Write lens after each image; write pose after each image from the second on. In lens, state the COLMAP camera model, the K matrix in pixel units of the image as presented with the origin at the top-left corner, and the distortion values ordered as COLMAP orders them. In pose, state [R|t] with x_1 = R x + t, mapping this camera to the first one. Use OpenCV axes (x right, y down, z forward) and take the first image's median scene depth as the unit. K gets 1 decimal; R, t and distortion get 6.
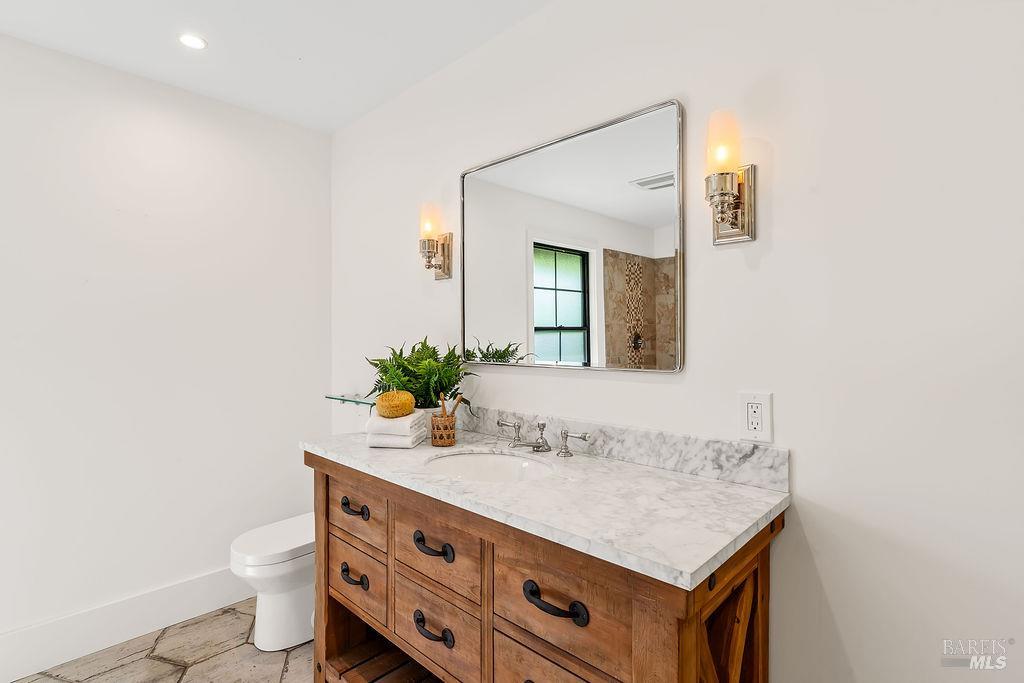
lens RADIAL K [[482.3, 0, 512.3], [0, 482.3, 341.5], [0, 0, 1]] dist [-0.007811, 0.001652]
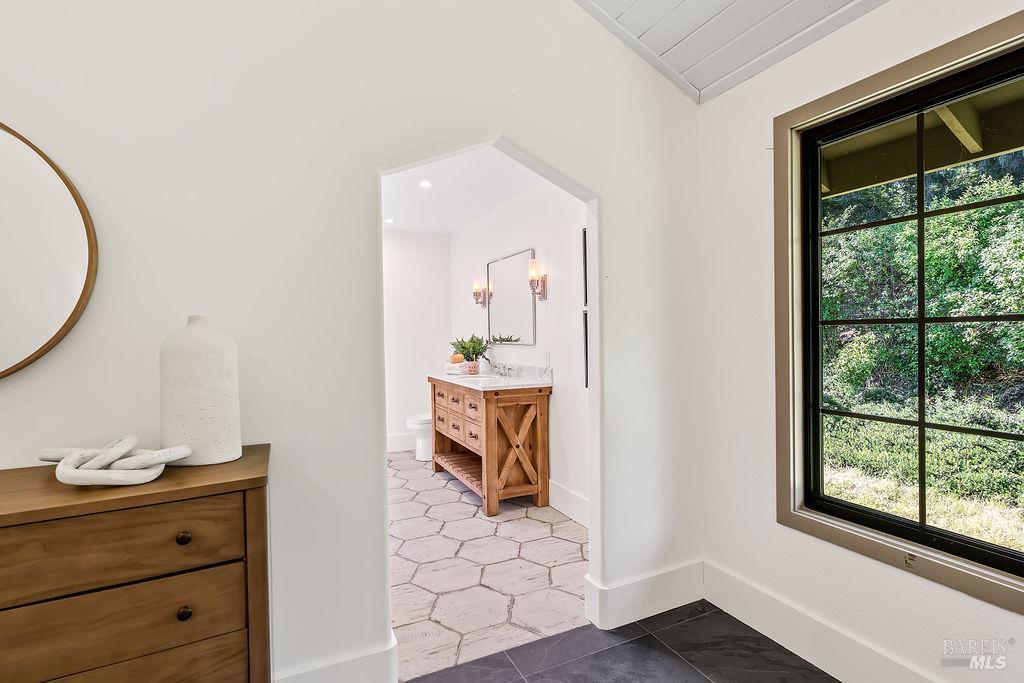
lens RADIAL K [[502.9, 0, 512.0], [0, 502.9, 338.3], [0, 0, 1]] dist [-0.009866, 0.003939]
pose [[0.924632, -0.011907, -0.380677, 1.062194], [0.013037, 0.999915, 0.000388, 0.020980], [0.380640, -0.005321, 0.924708, -1.397952]]
